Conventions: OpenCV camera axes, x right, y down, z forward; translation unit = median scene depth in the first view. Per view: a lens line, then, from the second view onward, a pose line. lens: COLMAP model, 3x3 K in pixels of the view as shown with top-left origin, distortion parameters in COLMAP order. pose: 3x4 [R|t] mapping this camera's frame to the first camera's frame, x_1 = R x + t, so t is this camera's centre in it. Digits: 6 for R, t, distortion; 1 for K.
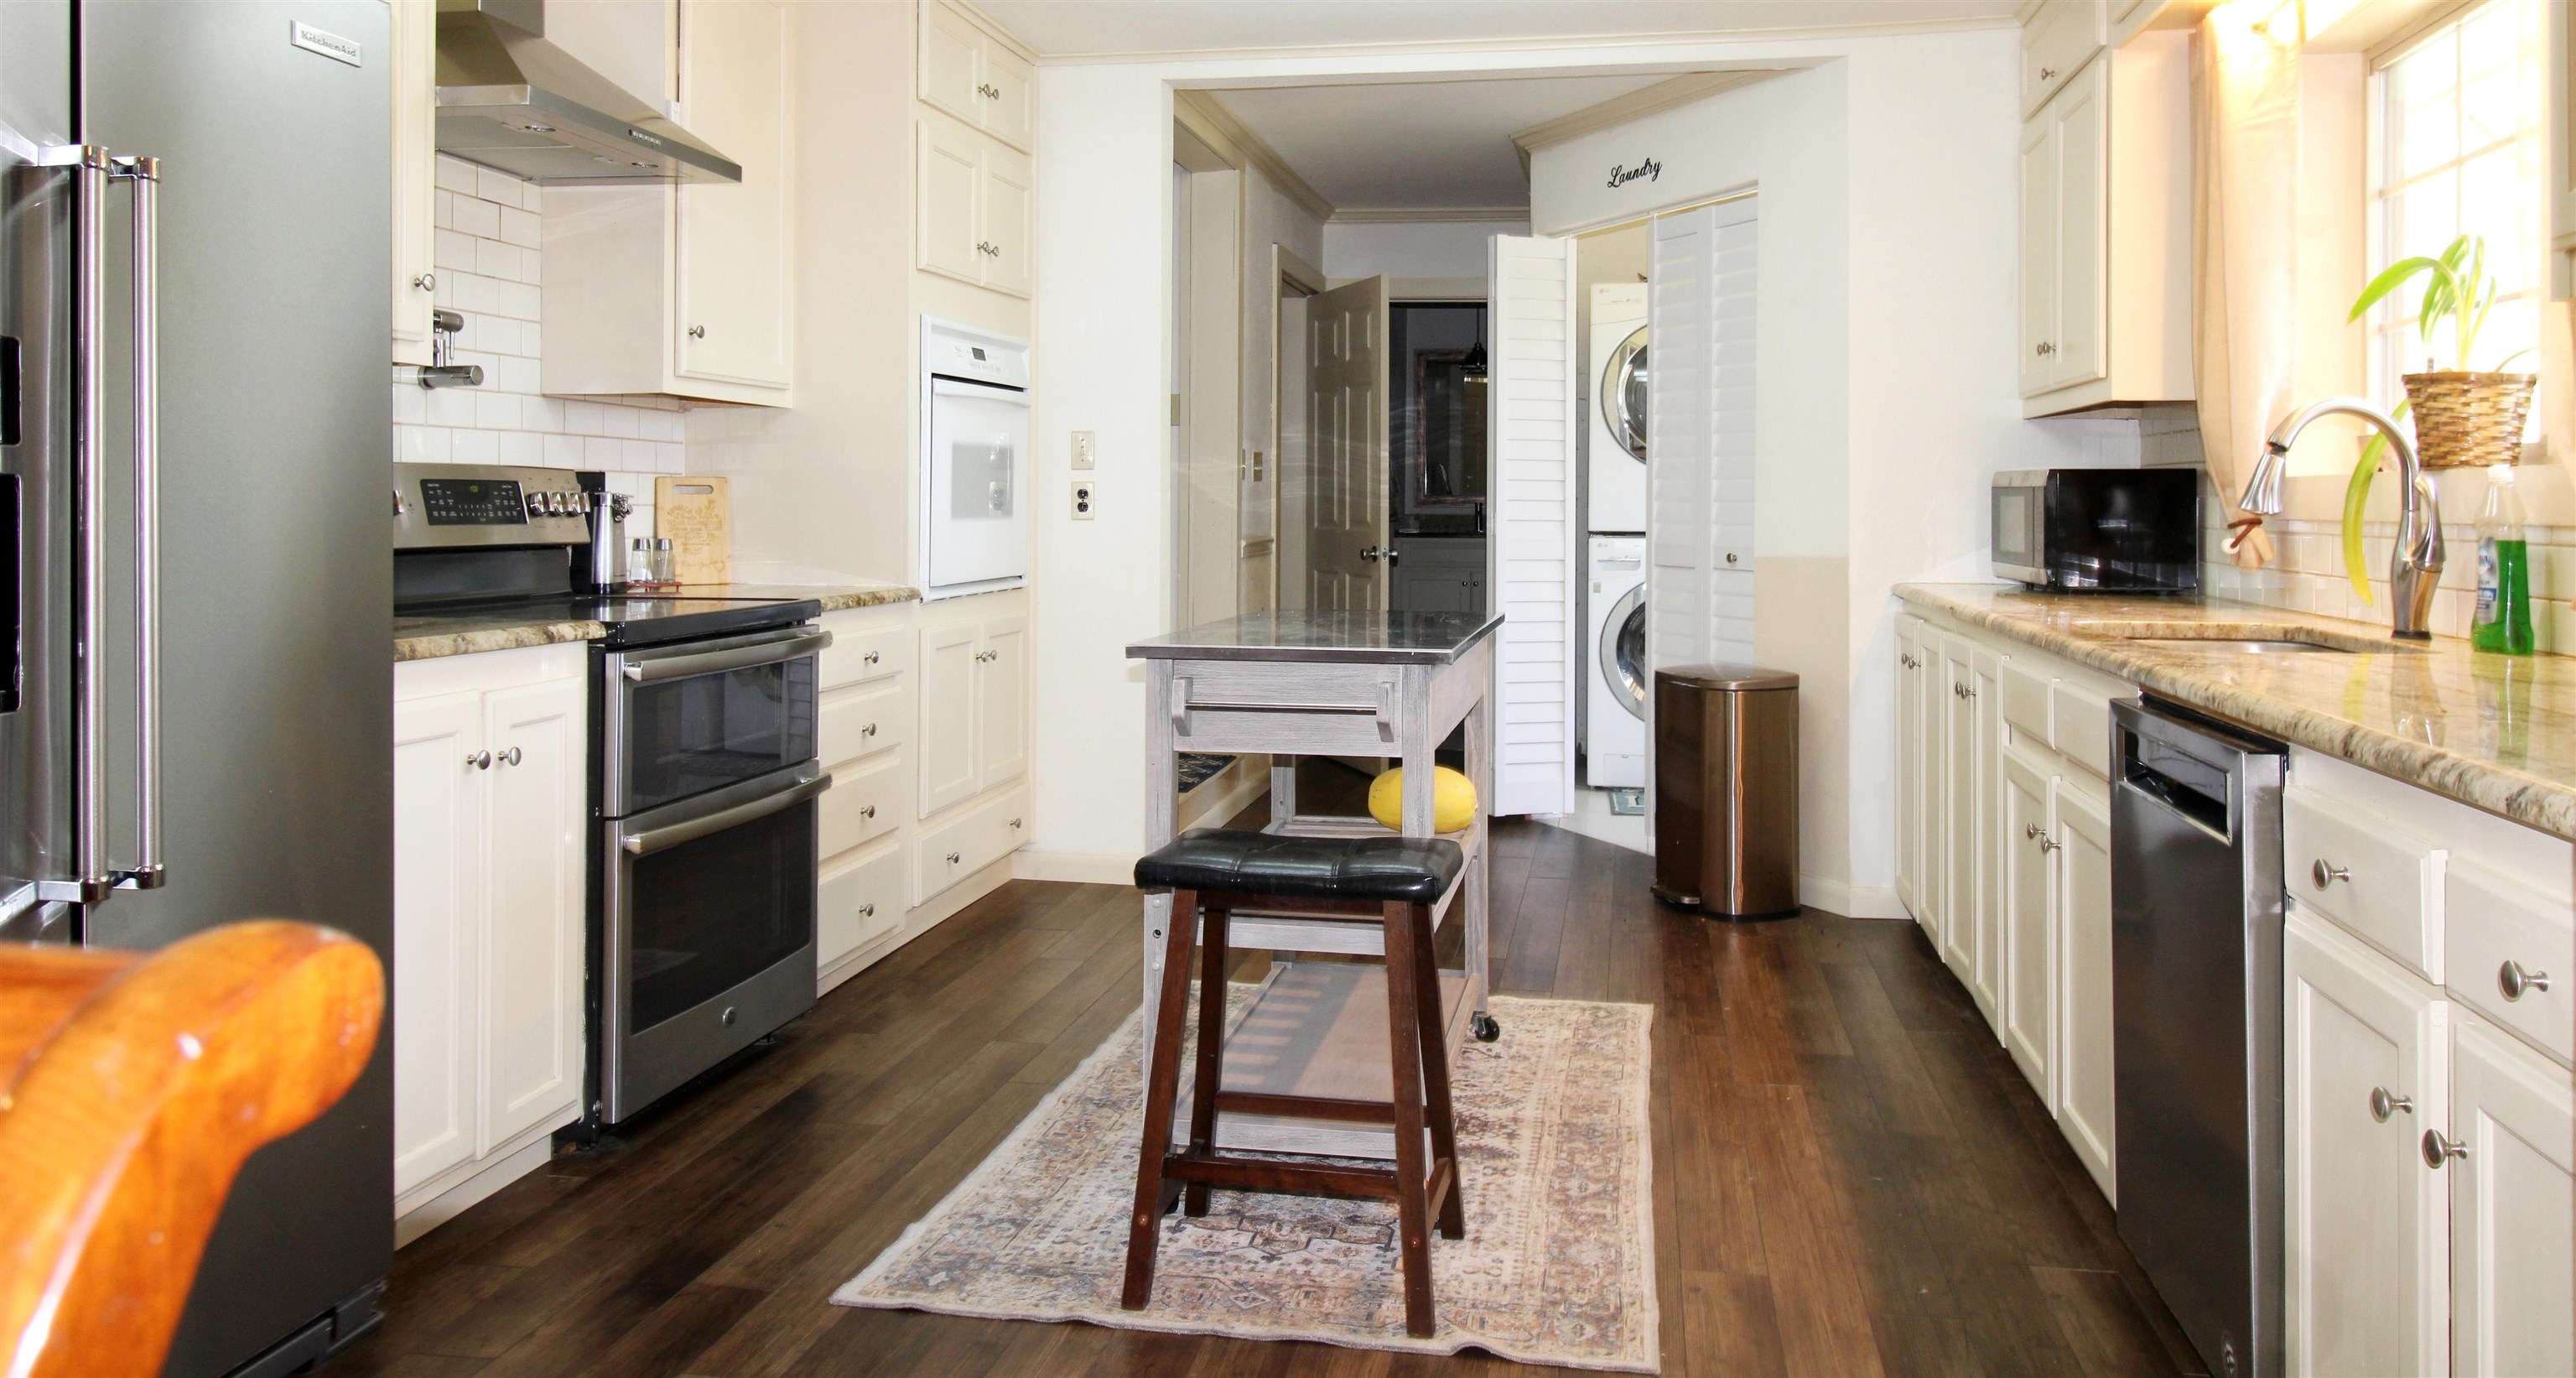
lens RADIAL K [[1906.3, 0, 1289.4], [0, 1906.3, 489.7], [0, 0, 1]] dist [0.034920, -0.001142]
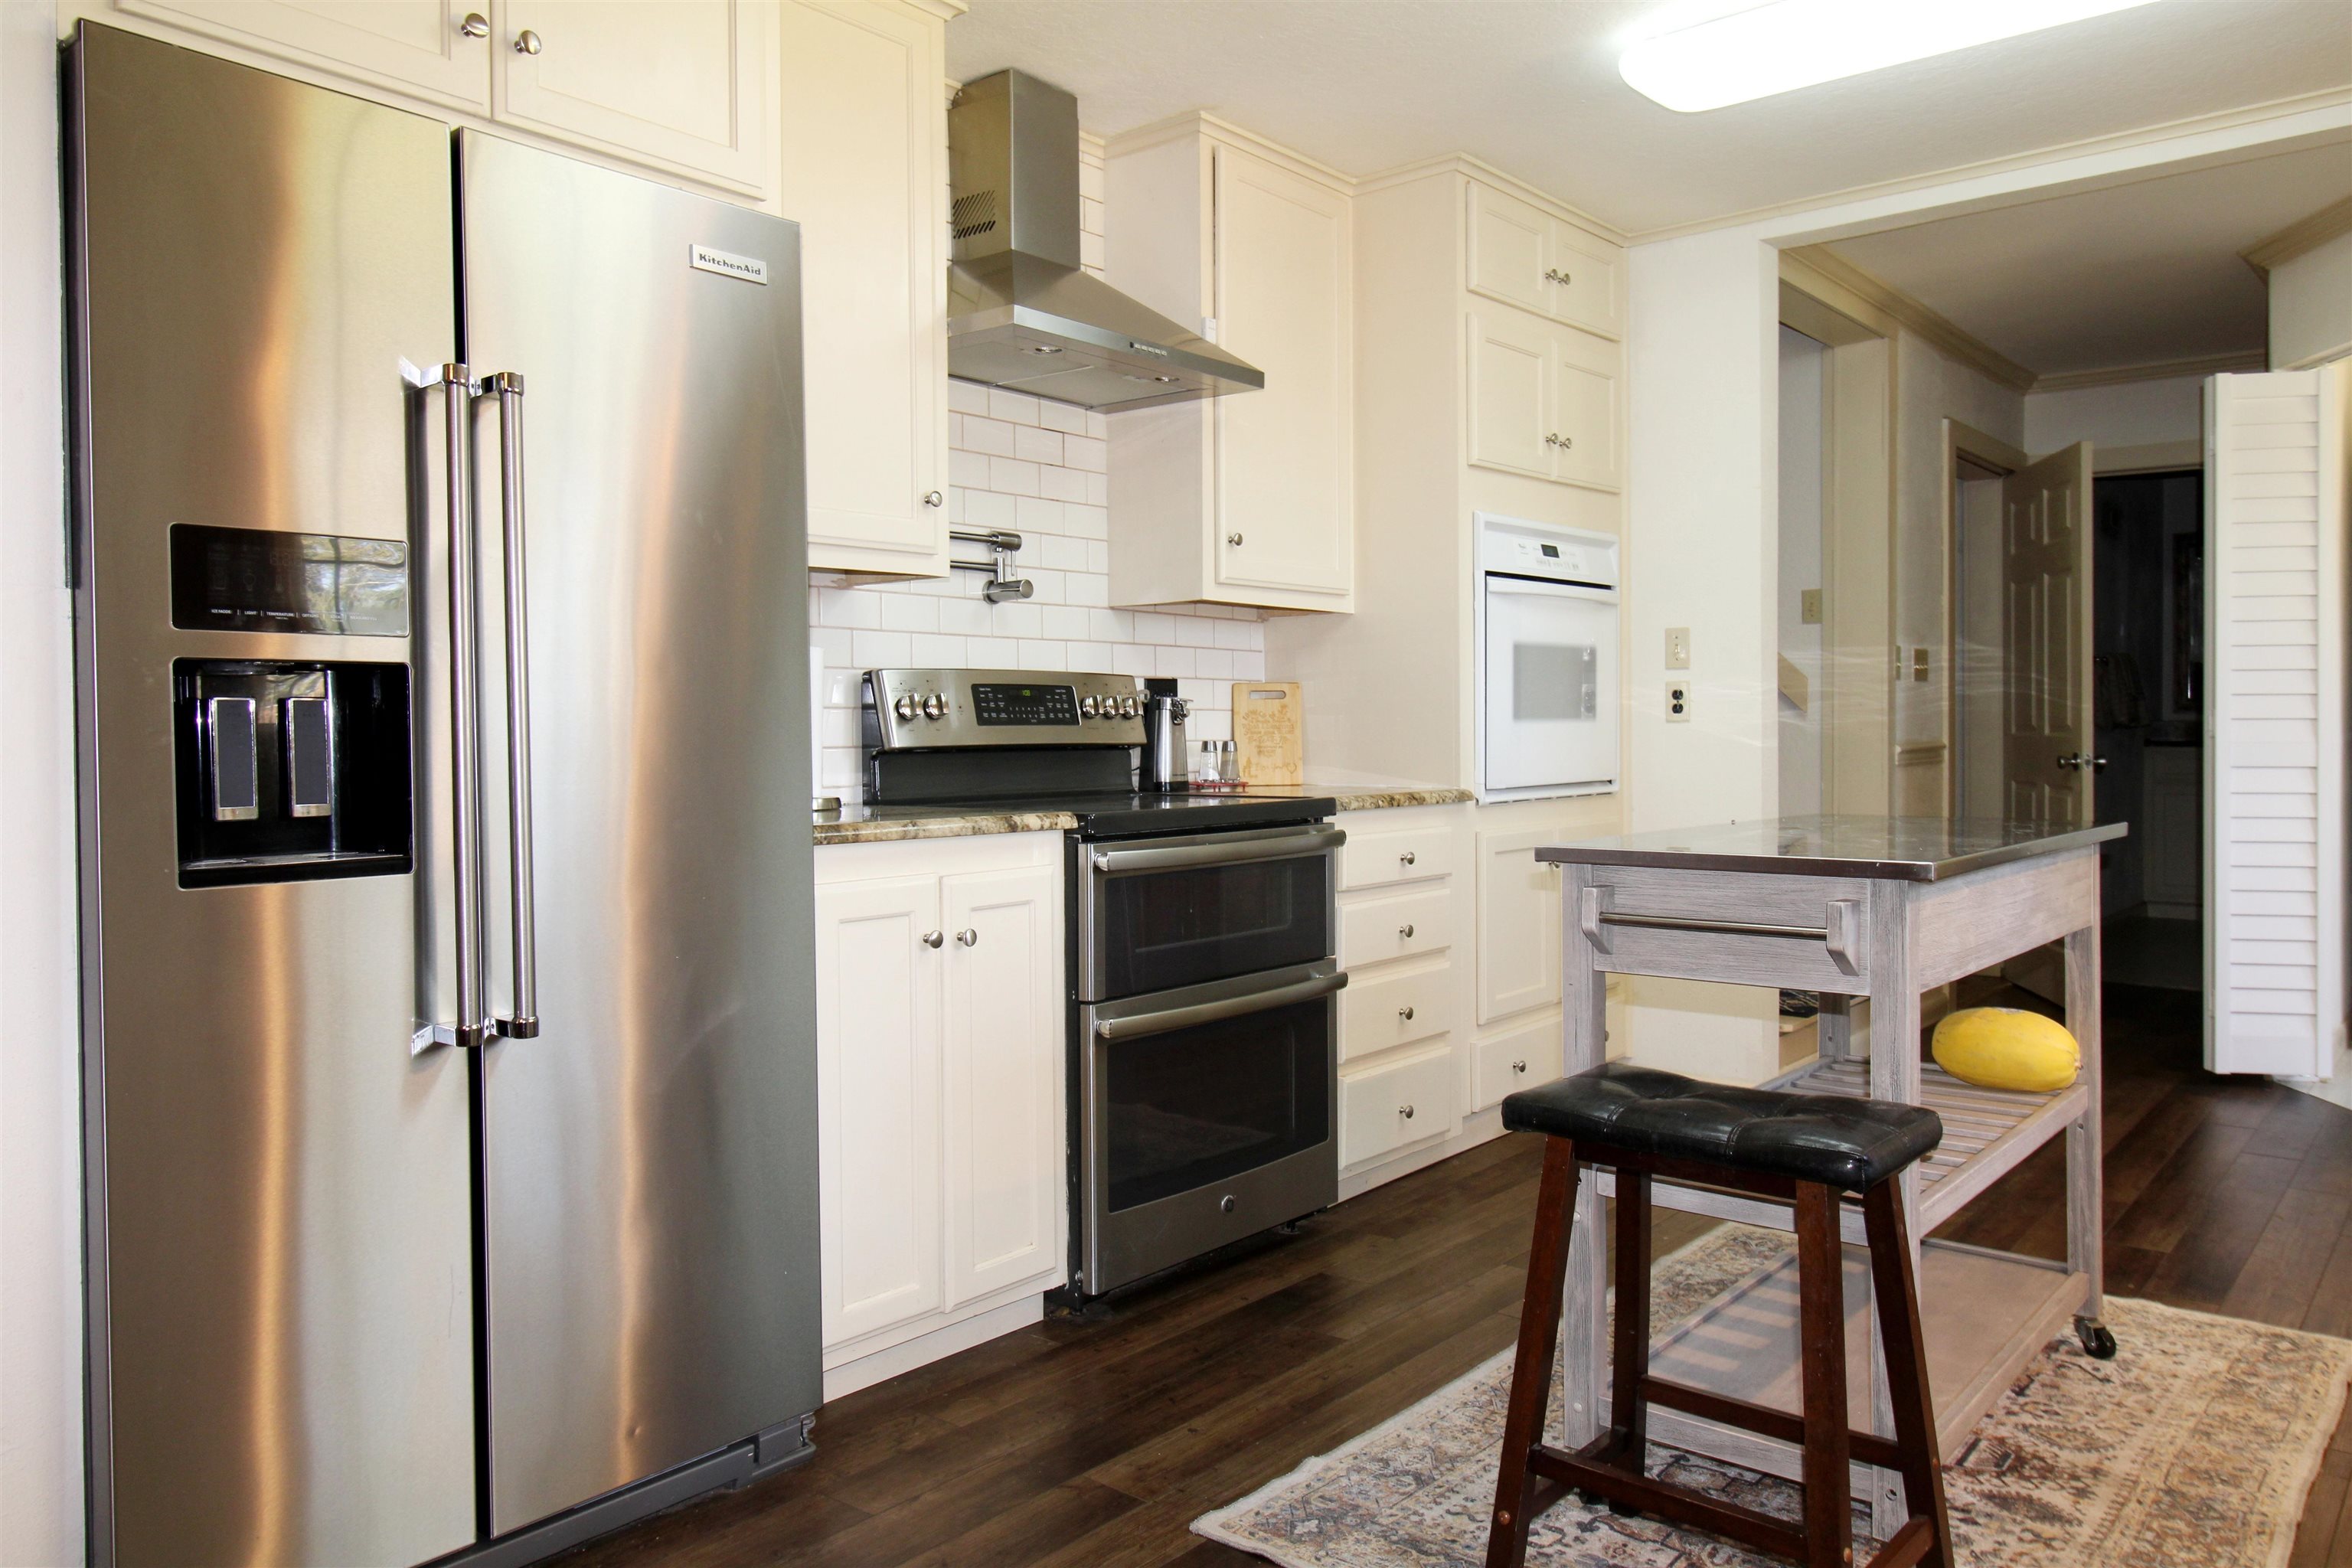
lens RADIAL K [[1696.6, 0, 1174.4], [0, 1696.6, 752.9], [0, 0, 1]] dist [0.030475, -0.013612]
pose [[0.871534, -0.004458, -0.490316, 0.117428], [0.014244, 0.999767, 0.016227, 0.018524], [0.490129, -0.021126, 0.871394, 0.189027]]
